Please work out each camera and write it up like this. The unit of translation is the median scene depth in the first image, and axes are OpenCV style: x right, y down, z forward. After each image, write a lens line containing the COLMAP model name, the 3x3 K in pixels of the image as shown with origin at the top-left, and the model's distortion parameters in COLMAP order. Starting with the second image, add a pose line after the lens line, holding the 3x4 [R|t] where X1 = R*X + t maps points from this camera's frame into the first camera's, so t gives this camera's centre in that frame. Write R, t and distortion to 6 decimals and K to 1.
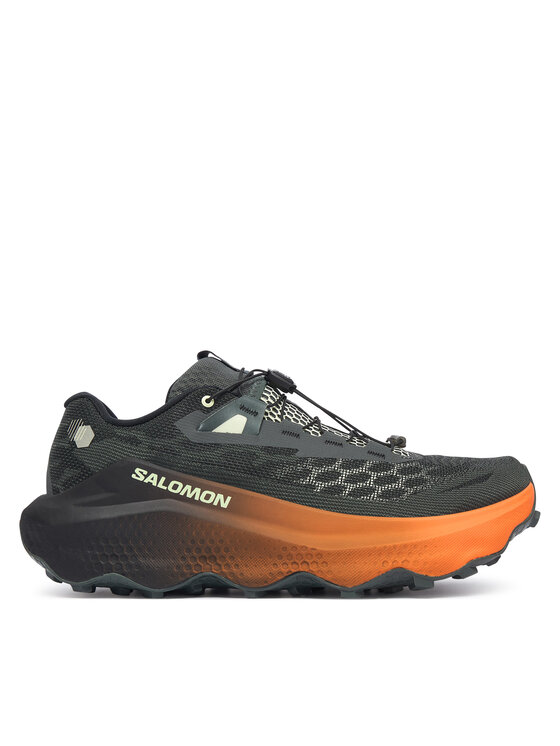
lens RADIAL K [[1069.5, 0, 280.0], [0, 1069.5, 375.1], [0, 0, 1]] dist [-0.186393, 0.000000]
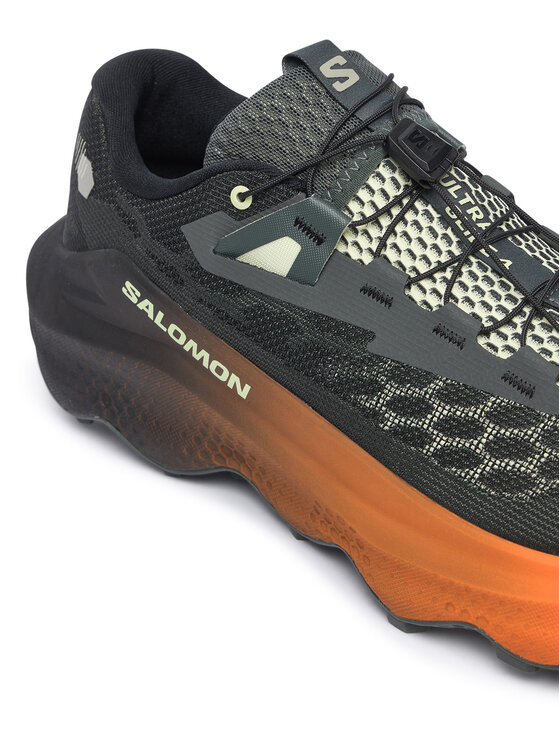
lens RADIAL K [[2148.7, 0, 278.5], [0, 2148.7, 373.3], [0, 0, 1]] dist [-0.202637, 0.000000]
pose [[0.775726, 0.342829, -0.529828, 0.544895], [0.084035, 0.775977, 0.625138, -0.576822], [0.625450, -0.529460, 0.573136, 0.375522]]
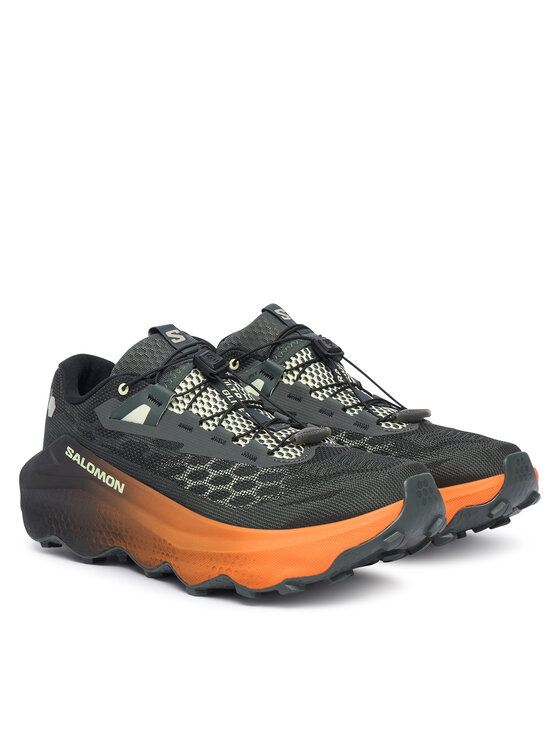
lens RADIAL K [[2157.6, 0, 280.3], [0, 2157.6, 372.5], [0, 0, 1]] dist [-0.176926, 0.000000]
pose [[0.749688, 0.099131, -0.654324, 1.481503], [0.081179, 0.967476, 0.239584, -0.503033], [0.656793, -0.232731, 0.717258, -0.435857]]
